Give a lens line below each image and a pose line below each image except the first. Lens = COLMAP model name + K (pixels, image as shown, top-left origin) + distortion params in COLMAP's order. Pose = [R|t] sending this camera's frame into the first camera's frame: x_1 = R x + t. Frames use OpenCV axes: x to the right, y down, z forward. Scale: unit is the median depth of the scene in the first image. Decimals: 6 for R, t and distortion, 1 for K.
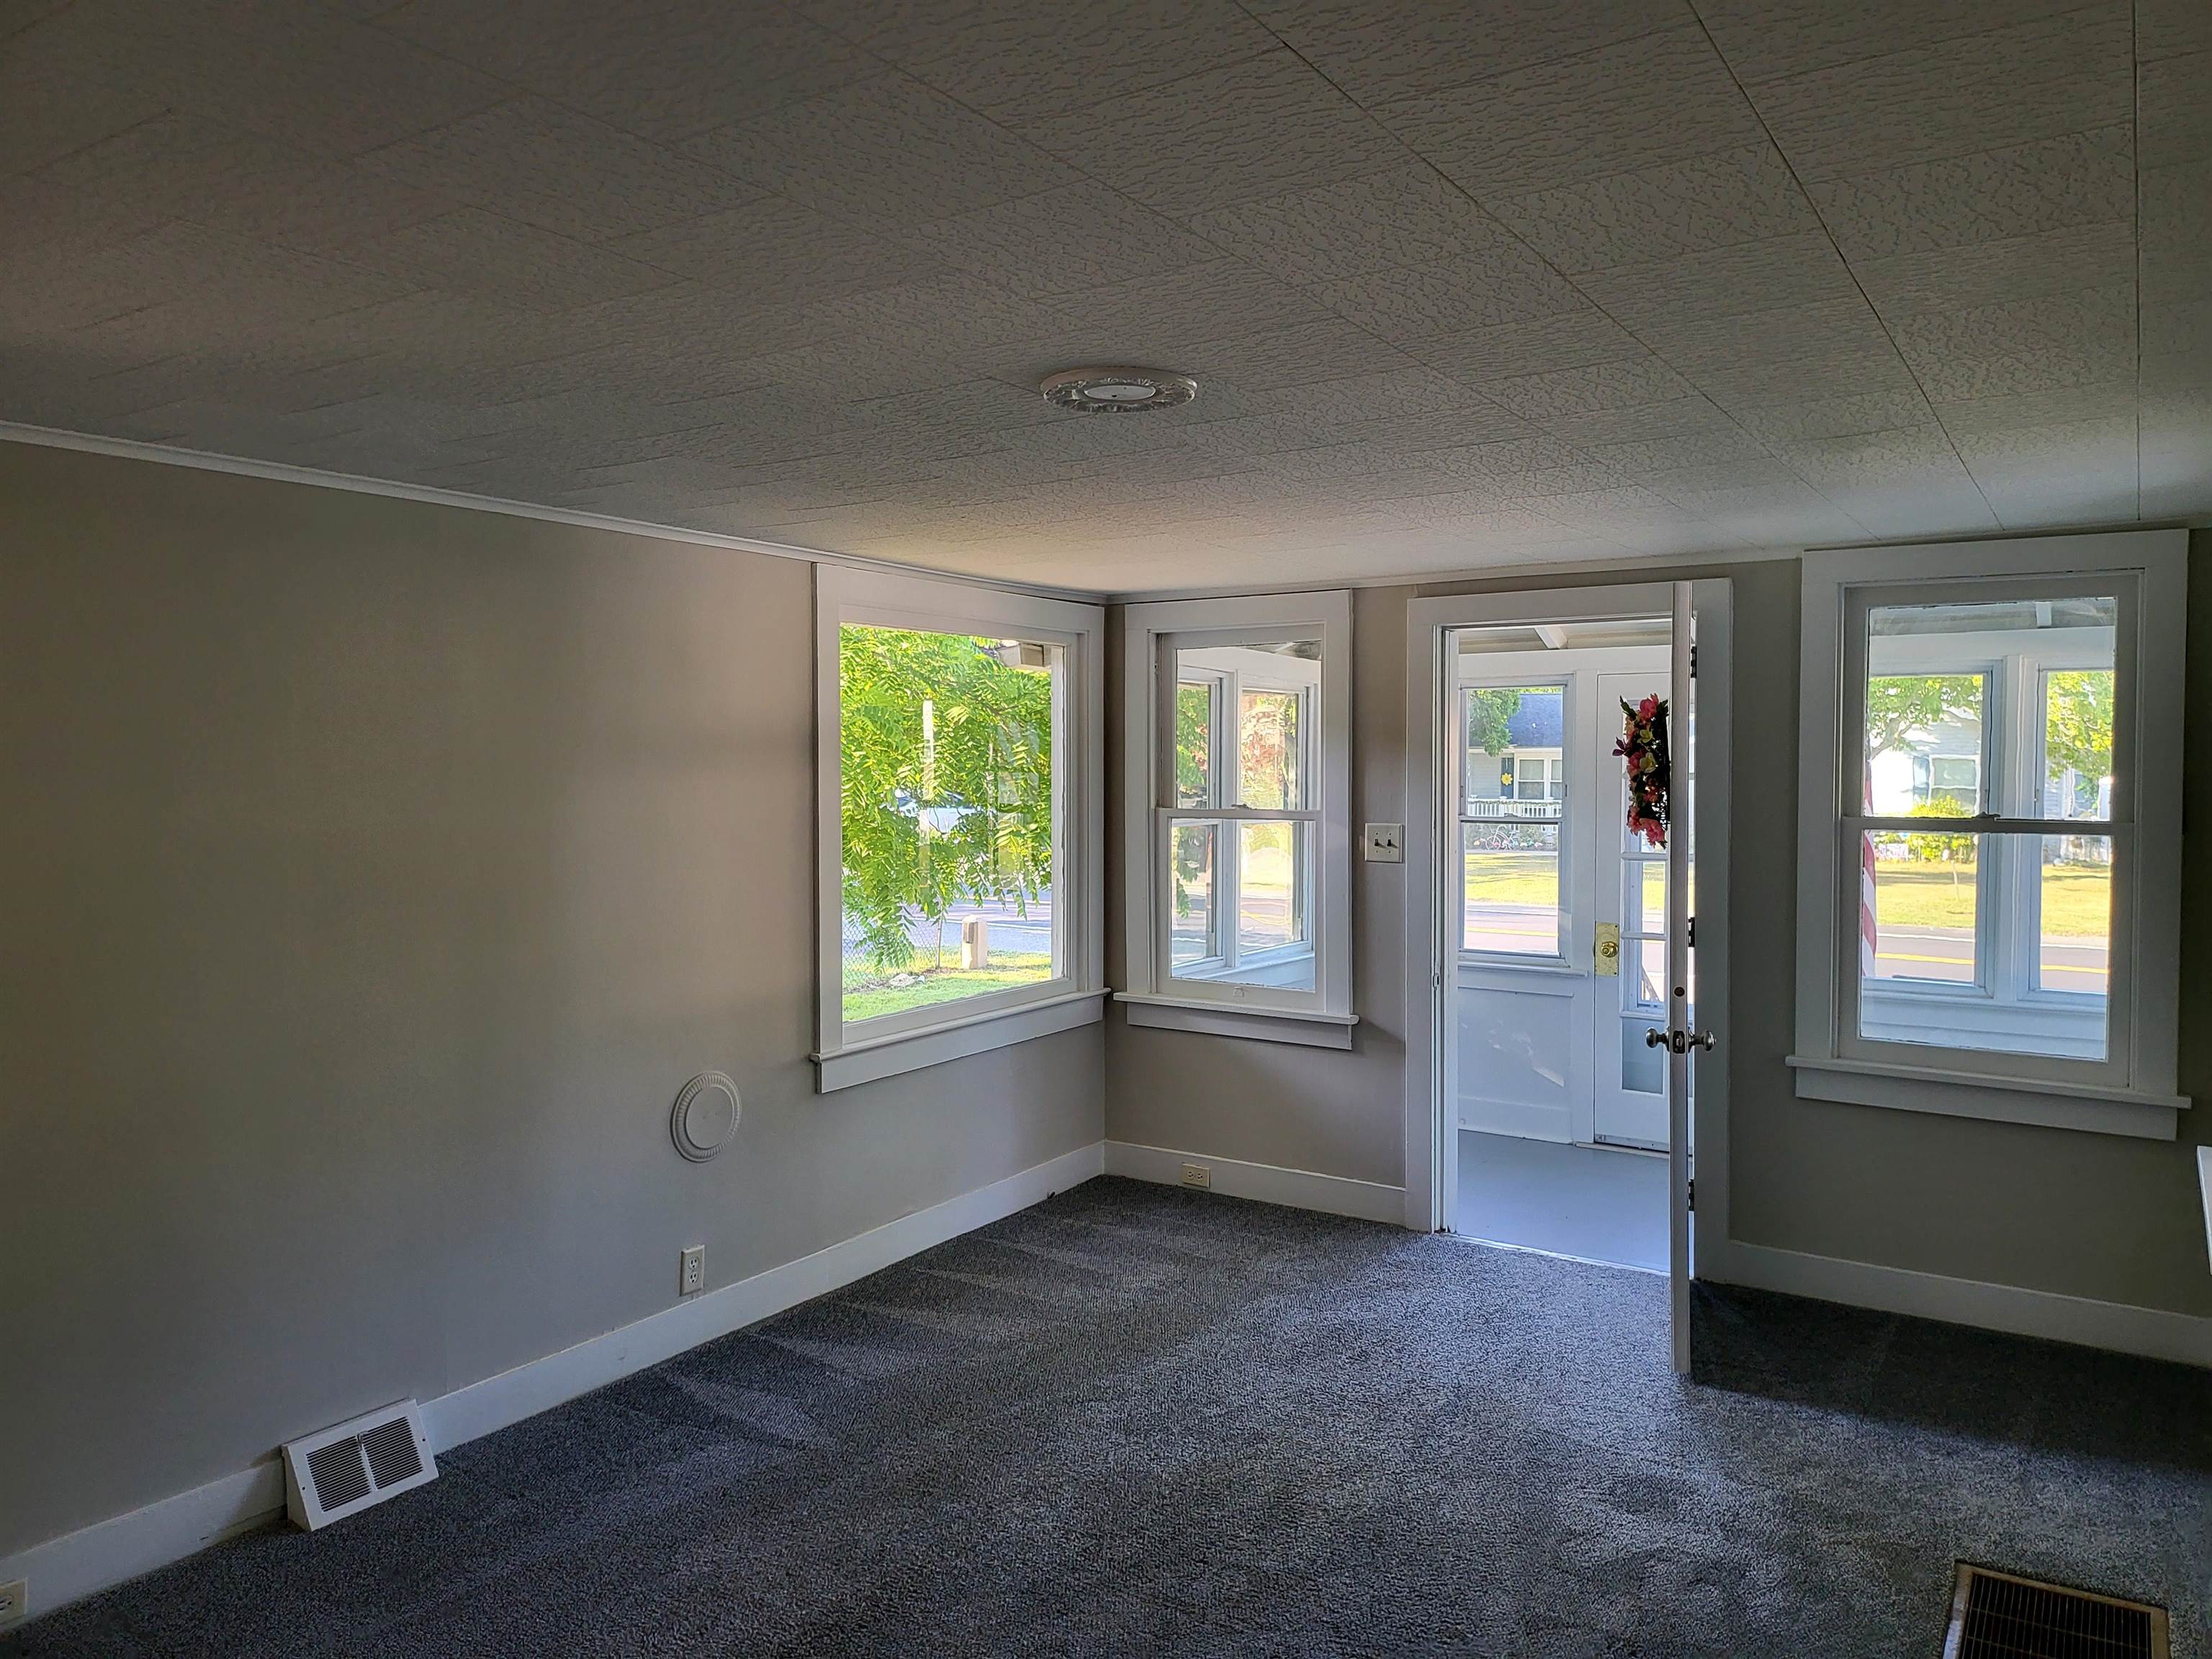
lens RADIAL K [[1550.4, 0, 1123.9], [0, 1550.4, 797.2], [0, 0, 1]] dist [0.049926, -0.036896]
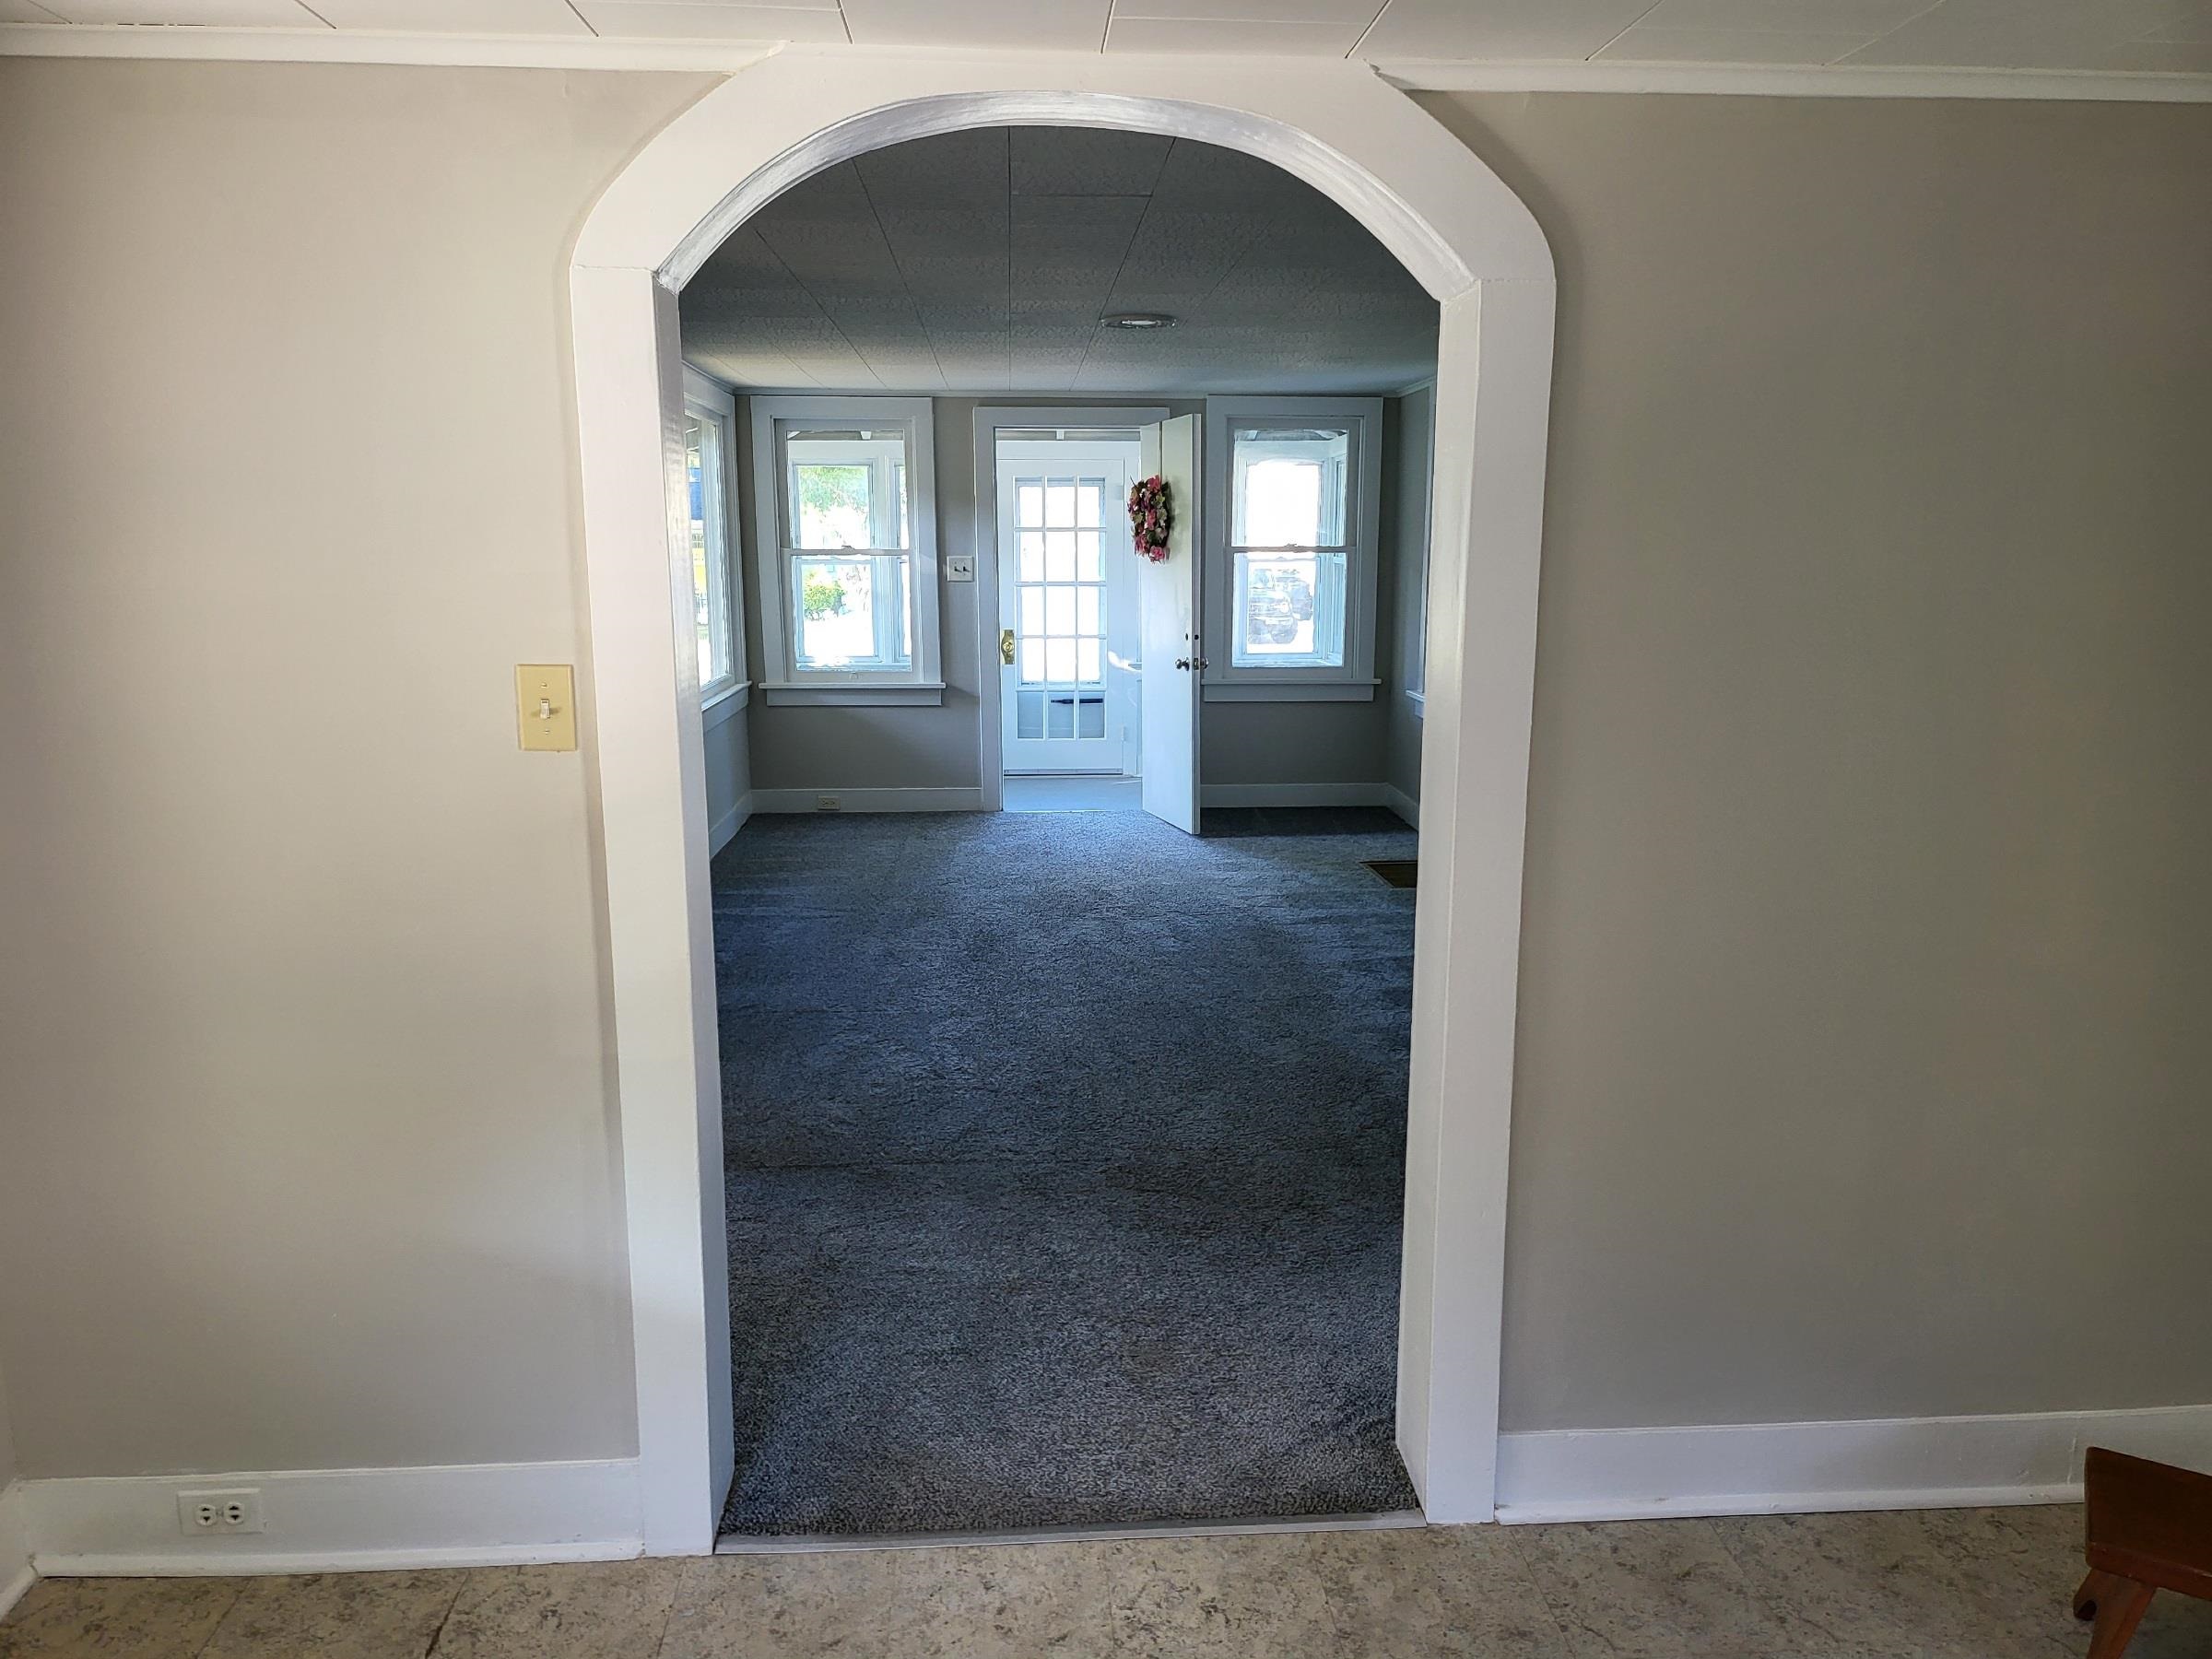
lens RADIAL K [[1550.4, 0, 1103.0], [0, 1550.4, 830.9], [0, 0, 1]] dist [0.049926, -0.036896]
pose [[0.803743, -0.108917, 0.584922, -0.678831], [0.013586, 0.986205, 0.164971, 0.035151], [-0.594821, -0.124647, 0.794135, -0.360427]]
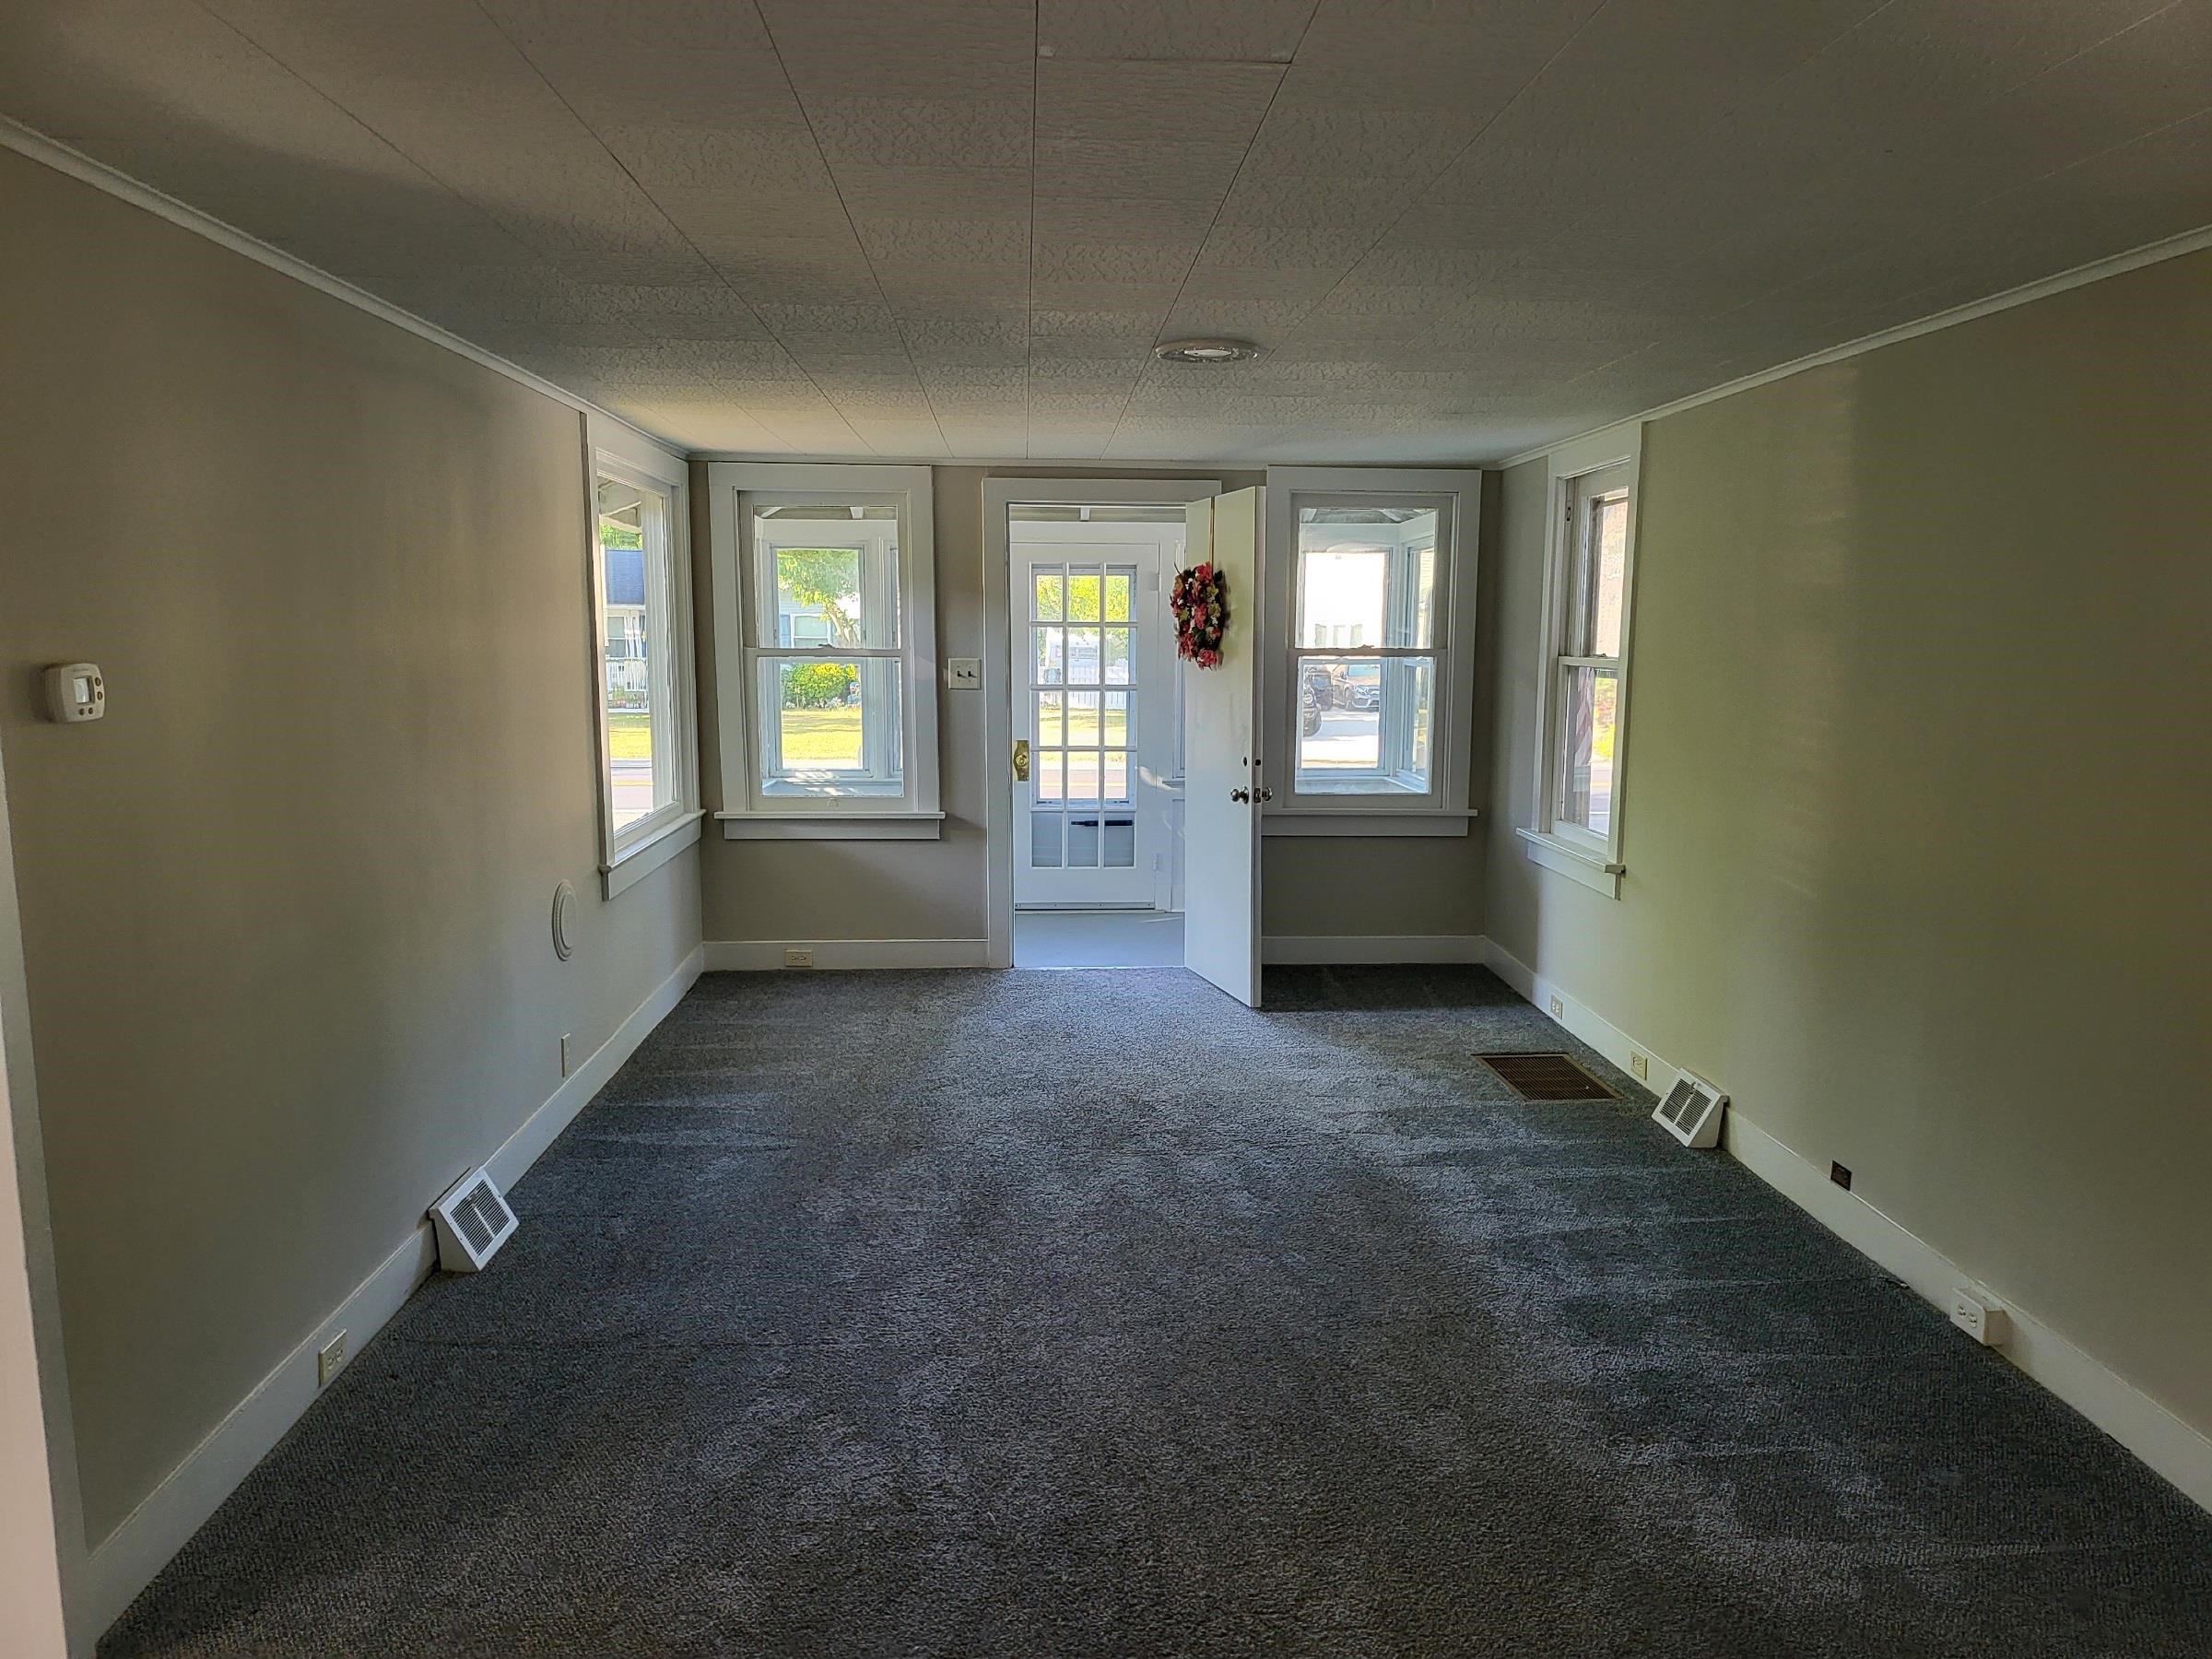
lens RADIAL K [[1550.4, 0, 1119.8], [0, 1550.4, 834.3], [0, 0, 1]] dist [0.049926, -0.036896]
pose [[0.802196, -0.073883, 0.592472, -0.509558], [0.007650, 0.993505, 0.113534, 0.017568], [-0.597012, -0.086544, 0.797550, -0.098808]]
